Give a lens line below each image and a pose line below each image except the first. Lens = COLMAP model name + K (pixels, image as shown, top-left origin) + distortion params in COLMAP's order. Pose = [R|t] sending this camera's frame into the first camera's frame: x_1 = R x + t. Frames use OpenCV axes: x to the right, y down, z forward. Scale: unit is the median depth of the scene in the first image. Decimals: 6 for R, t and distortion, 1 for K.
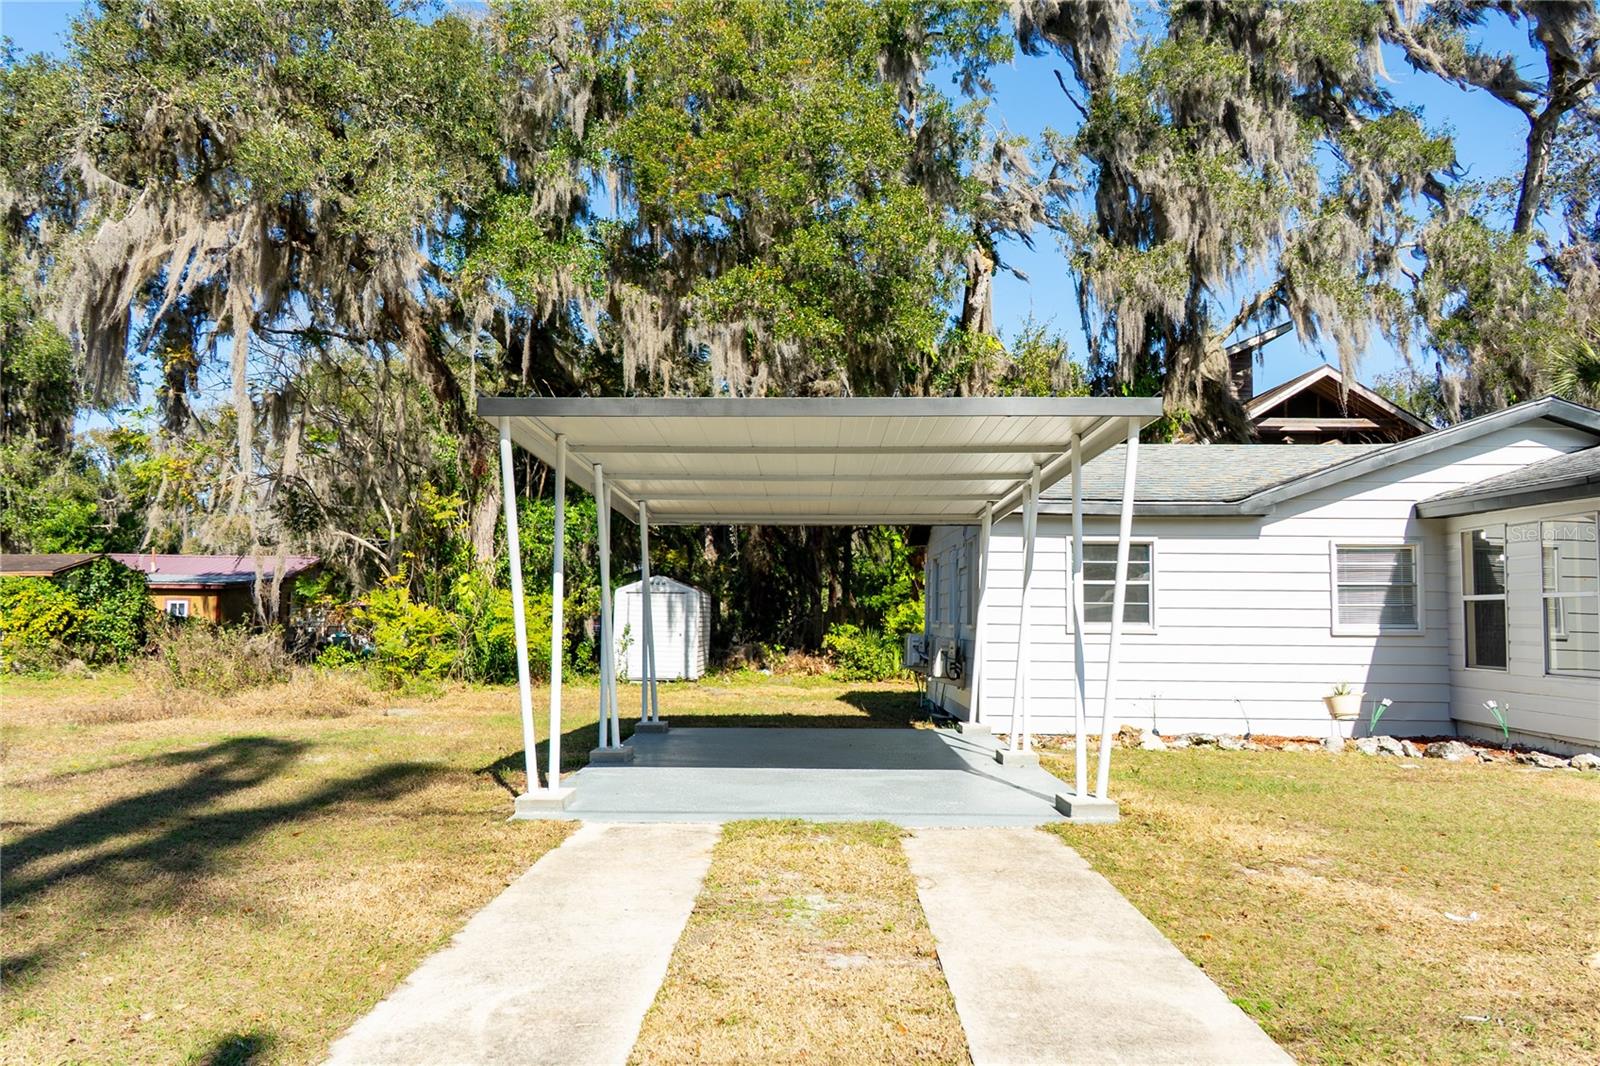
lens RADIAL K [[1243.0, 0, 800.0], [0, 1243.0, 533.0], [0, 0, 1]] dist [-0.002789, 0.044400]
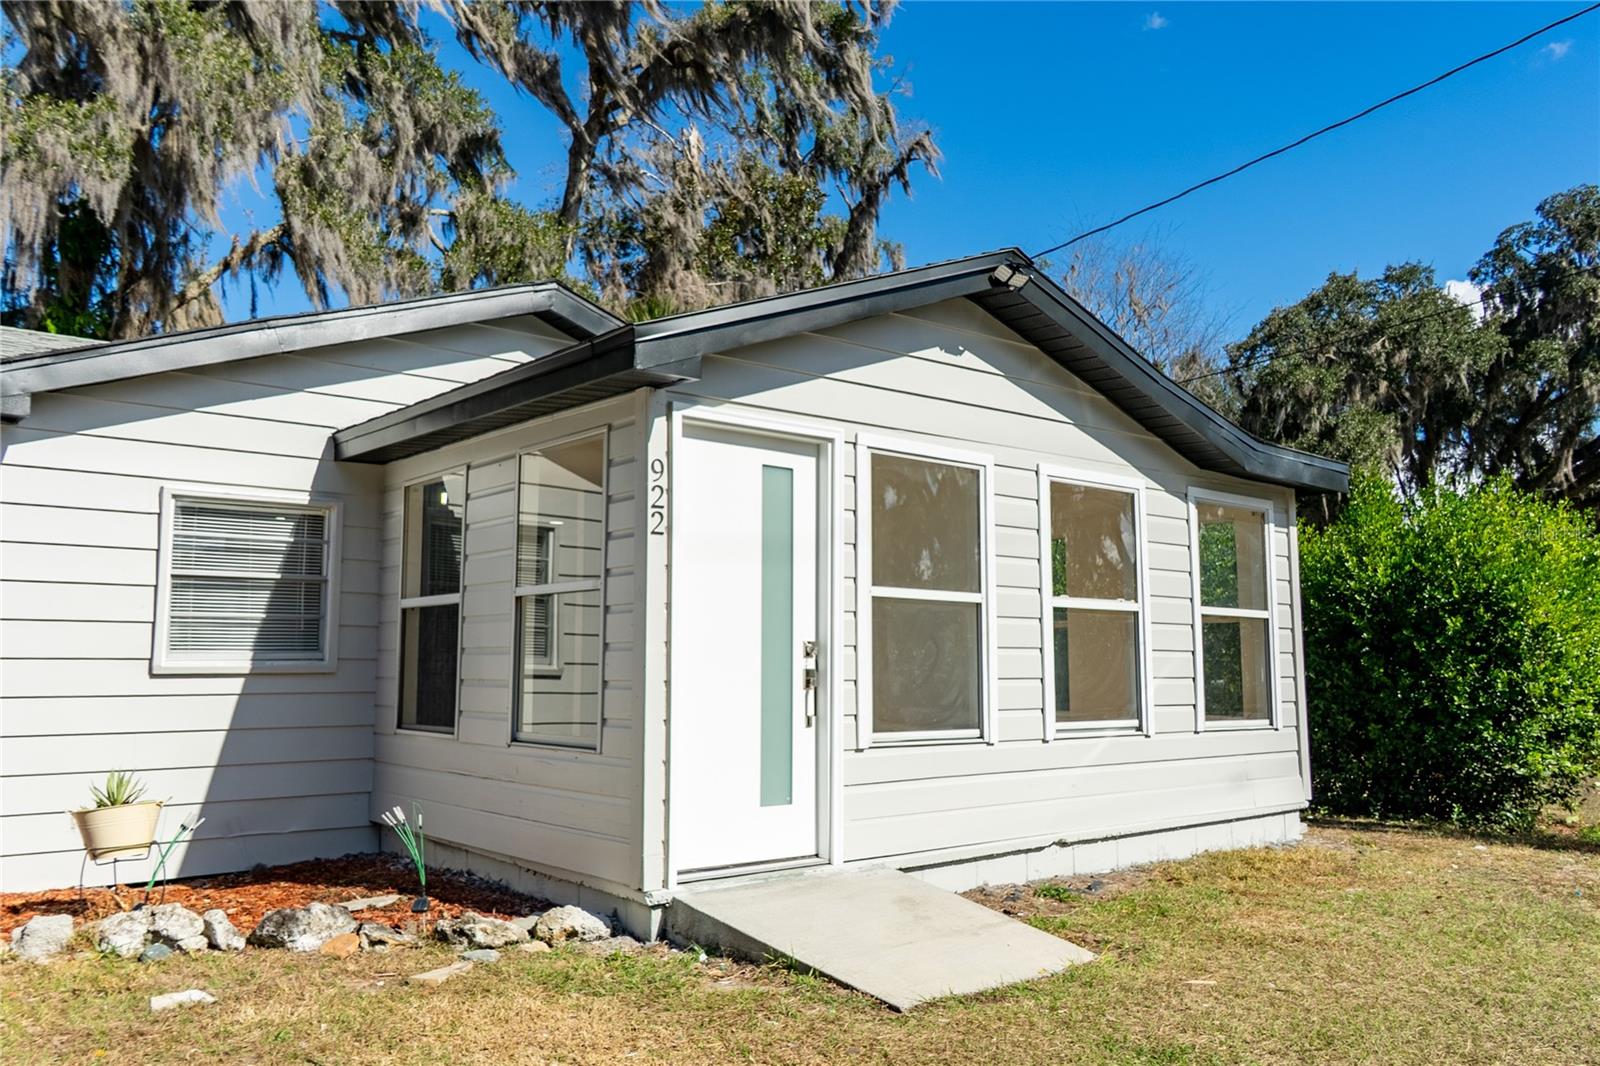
lens RADIAL K [[1247.3, 0, 790.1], [0, 1247.3, 532.7], [0, 0, 1]] dist [0.003468, -0.003697]
pose [[0.760458, 0.063270, 0.646298, 0.282542], [-0.039149, 0.997899, -0.051626, 0.039623], [-0.648206, 0.013957, 0.761337, 0.432958]]
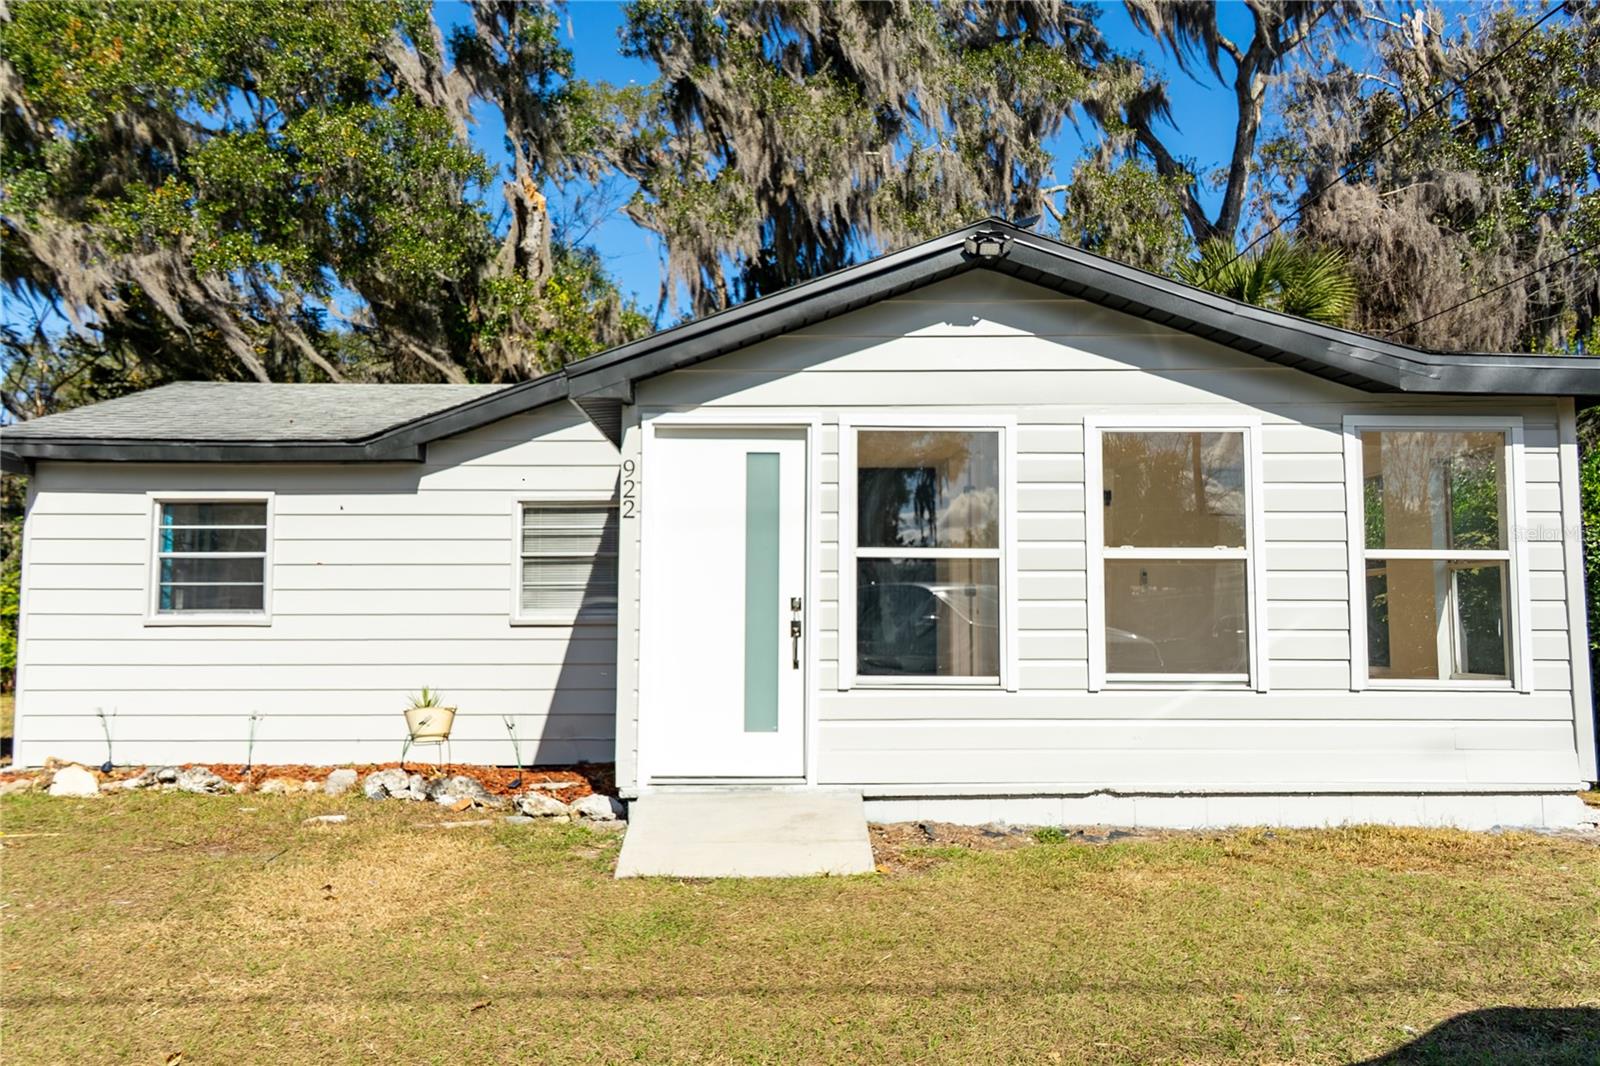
lens RADIAL K [[1247.3, 0, 790.1], [0, 1247.3, 532.7], [0, 0, 1]] dist [0.003468, -0.003697]
pose [[0.999362, -0.005950, 0.035214, 0.544714], [0.006032, 0.999979, -0.002224, 0.029438], [-0.035200, 0.002435, 0.999377, 0.250002]]
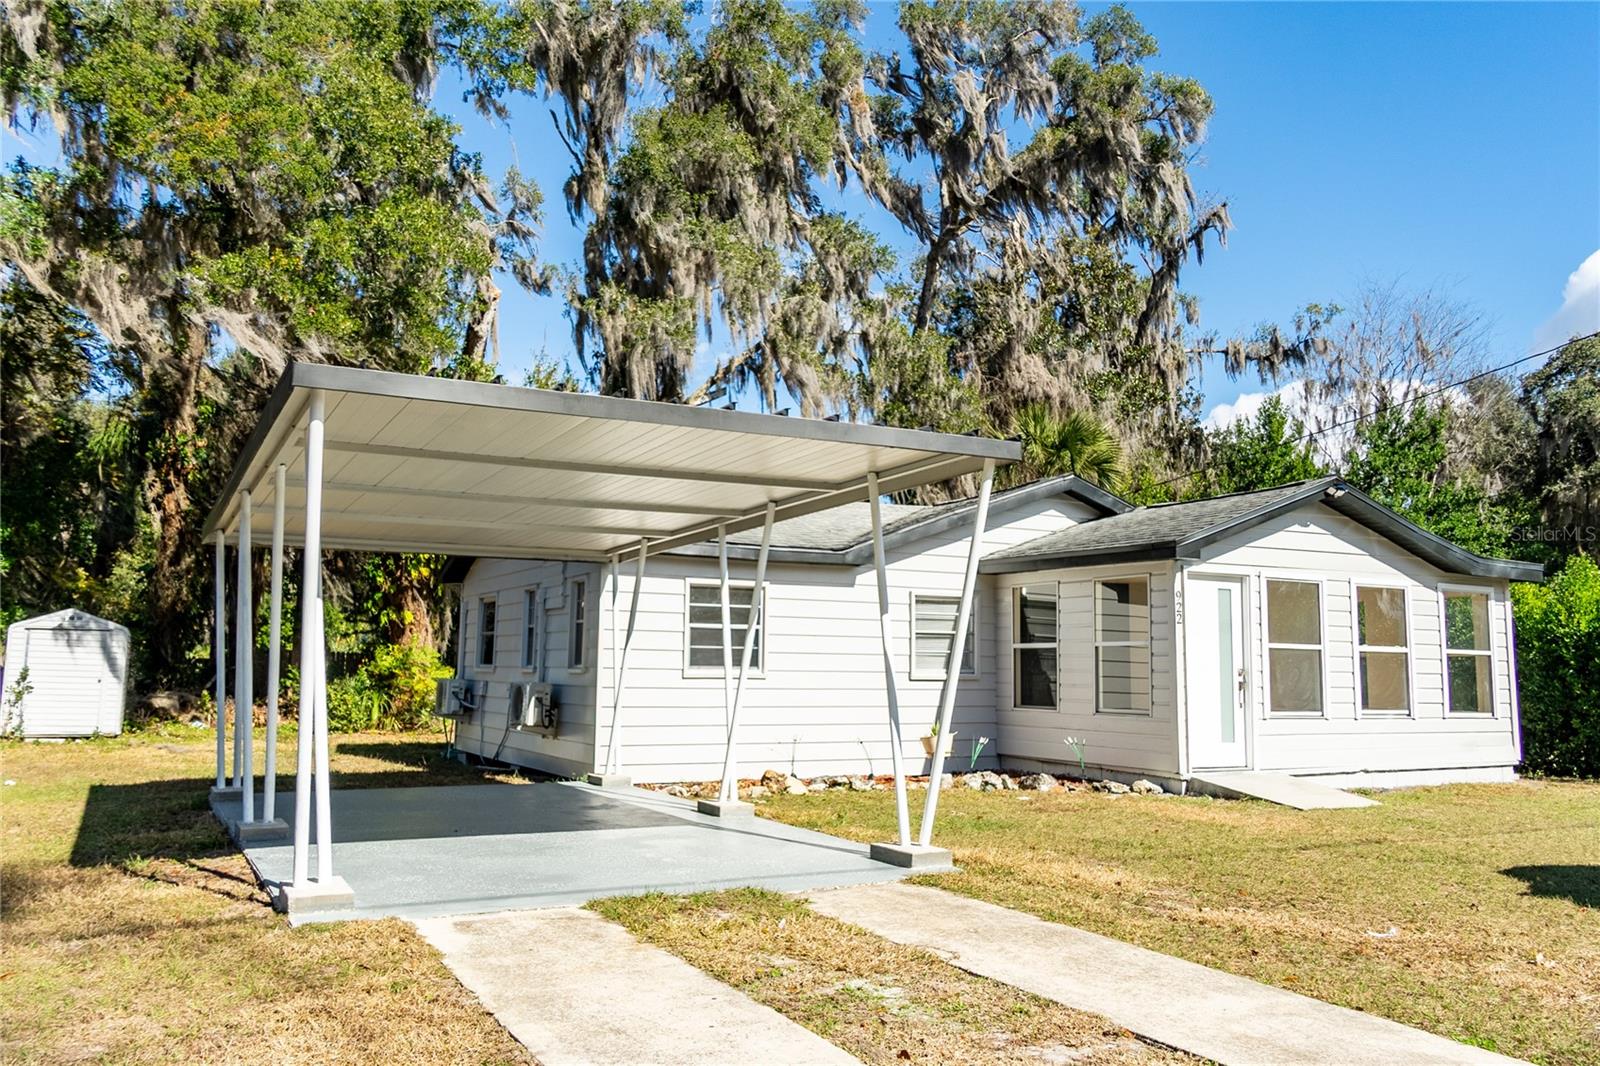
lens RADIAL K [[1237.7, 0, 796.8], [0, 1237.7, 532.9], [0, 0, 1]] dist [0.005749, 0.005950]
pose [[0.877750, 0.056714, 0.475750, -0.167029], [-0.038532, 0.998109, -0.047893, 0.010490], [-0.477567, 0.023707, 0.878276, 0.100496]]
